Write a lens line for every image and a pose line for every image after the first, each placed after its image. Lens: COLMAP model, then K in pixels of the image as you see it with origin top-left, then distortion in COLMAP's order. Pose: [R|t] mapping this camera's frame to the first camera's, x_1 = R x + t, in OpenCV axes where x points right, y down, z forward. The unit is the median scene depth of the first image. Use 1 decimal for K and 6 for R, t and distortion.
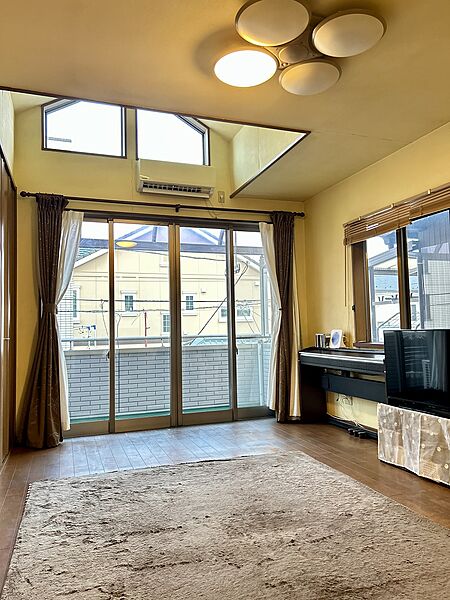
lens RADIAL K [[453.7, 0, 225.6], [0, 453.7, 302.7], [0, 0, 1]] dist [-0.003548, -0.002746]
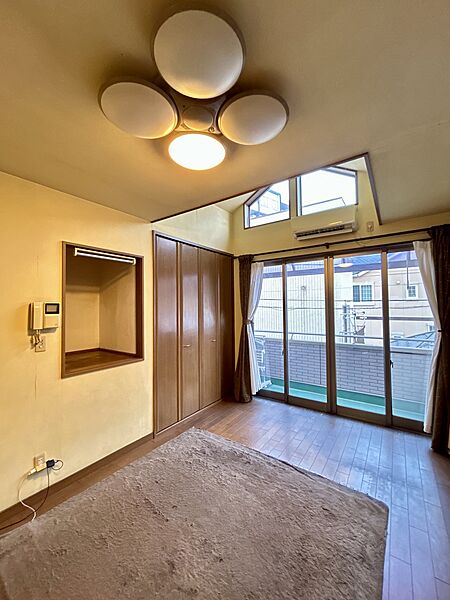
lens RADIAL K [[245.8, 0, 227.1], [0, 245.8, 295.5], [0, 0, 1]] dist [0.004123, -0.000004]
pose [[0.576977, -0.021113, -0.816488, 0.303458], [0.045556, 0.998942, 0.006362, -0.085450], [0.815489, -0.040867, 0.577328, 0.362399]]
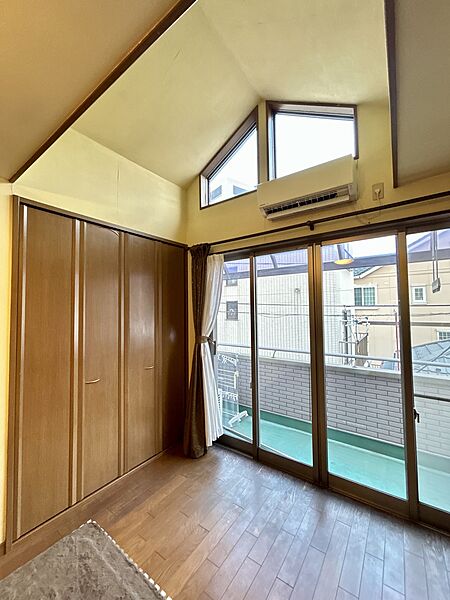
lens RADIAL K [[245.8, 0, 226.5], [0, 245.8, 297.2], [0, 0, 1]] dist [0.004123, -0.000004]
pose [[0.569795, -0.029482, -0.821258, 0.177002], [0.050144, 0.998741, -0.001063, -0.084660], [0.820256, -0.040576, 0.570556, 0.616560]]
